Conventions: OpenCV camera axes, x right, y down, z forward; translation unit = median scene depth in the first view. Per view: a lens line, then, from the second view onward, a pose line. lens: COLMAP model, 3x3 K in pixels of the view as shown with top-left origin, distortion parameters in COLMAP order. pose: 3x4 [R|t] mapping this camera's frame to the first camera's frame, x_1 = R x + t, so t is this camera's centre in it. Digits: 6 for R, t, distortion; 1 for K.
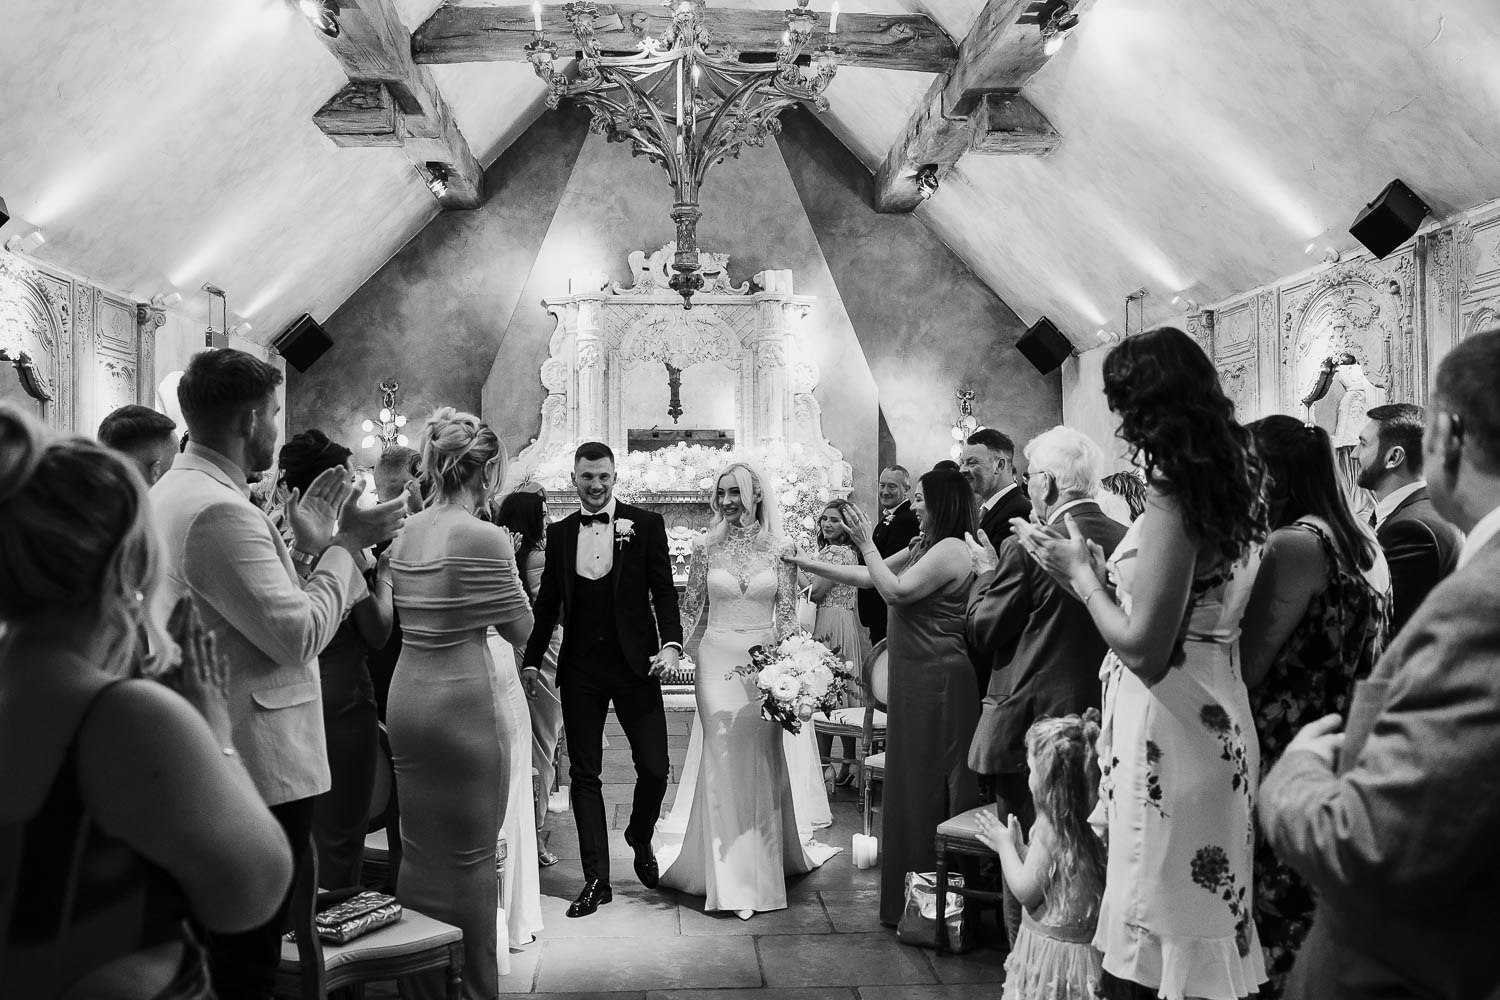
lens RADIAL K [[1426.5, 0, 750.4], [0, 1426.5, 507.1], [0, 0, 1]] dist [-0.010001, 0.000000]
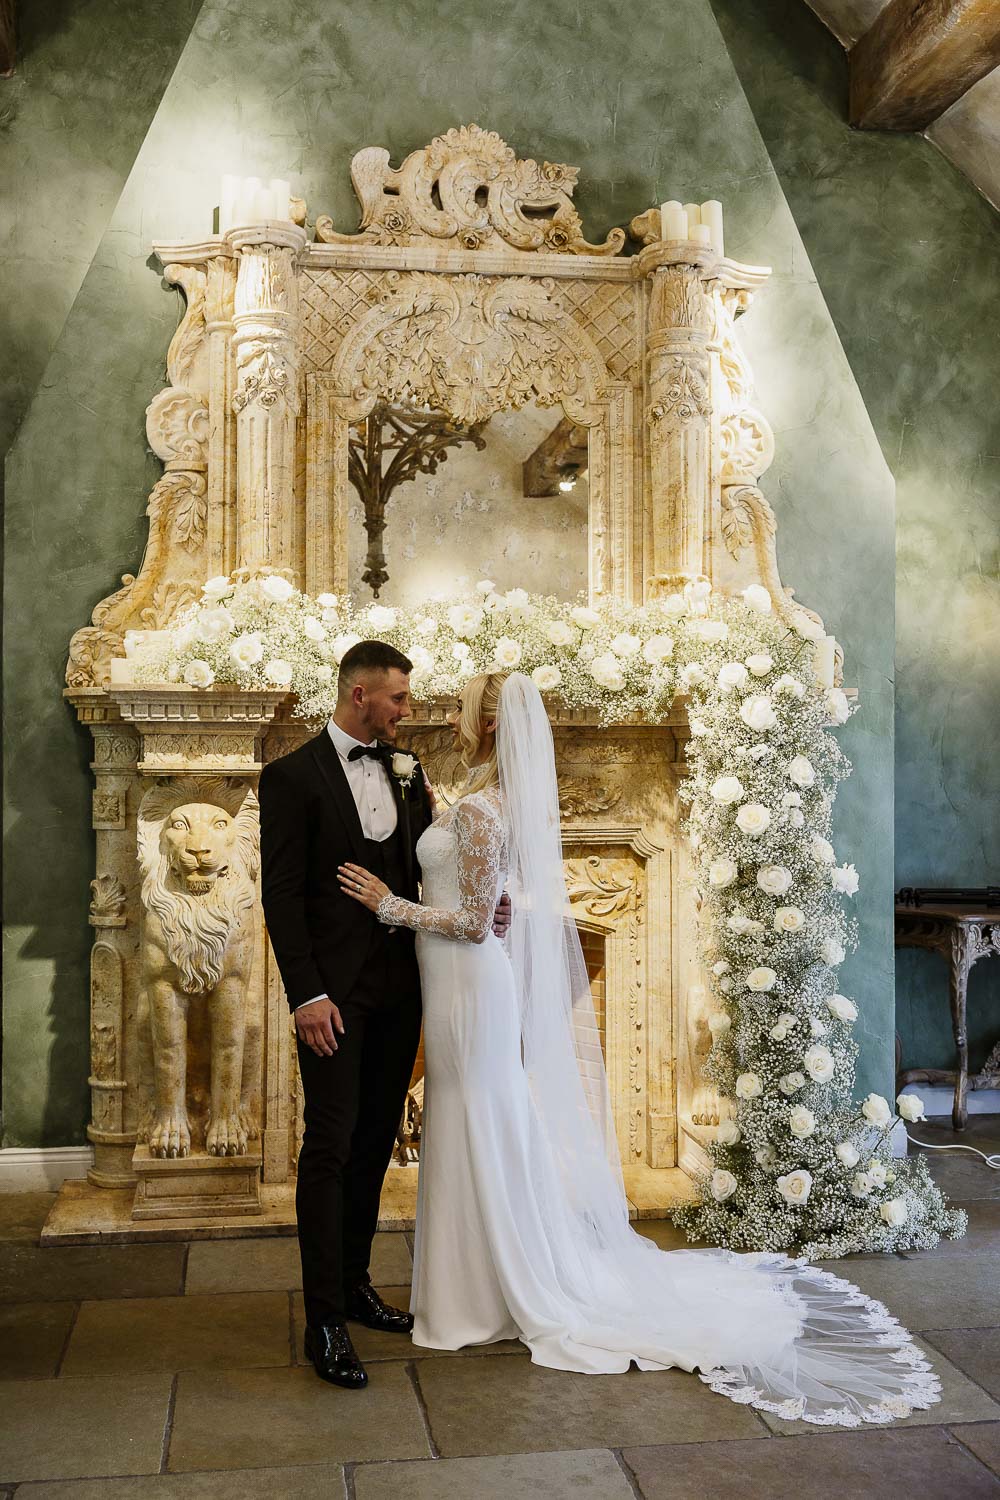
lens RADIAL K [[1592.6, 0, 499.0], [0, 1592.6, 744.2], [0, 0, 1]] dist [0.010885, 0.000000]
pose [[0.995695, 0.005057, 0.092556, -0.084711], [-0.004075, 0.999933, -0.010796, 0.007673], [-0.092604, 0.010372, 0.995649, 0.510433]]
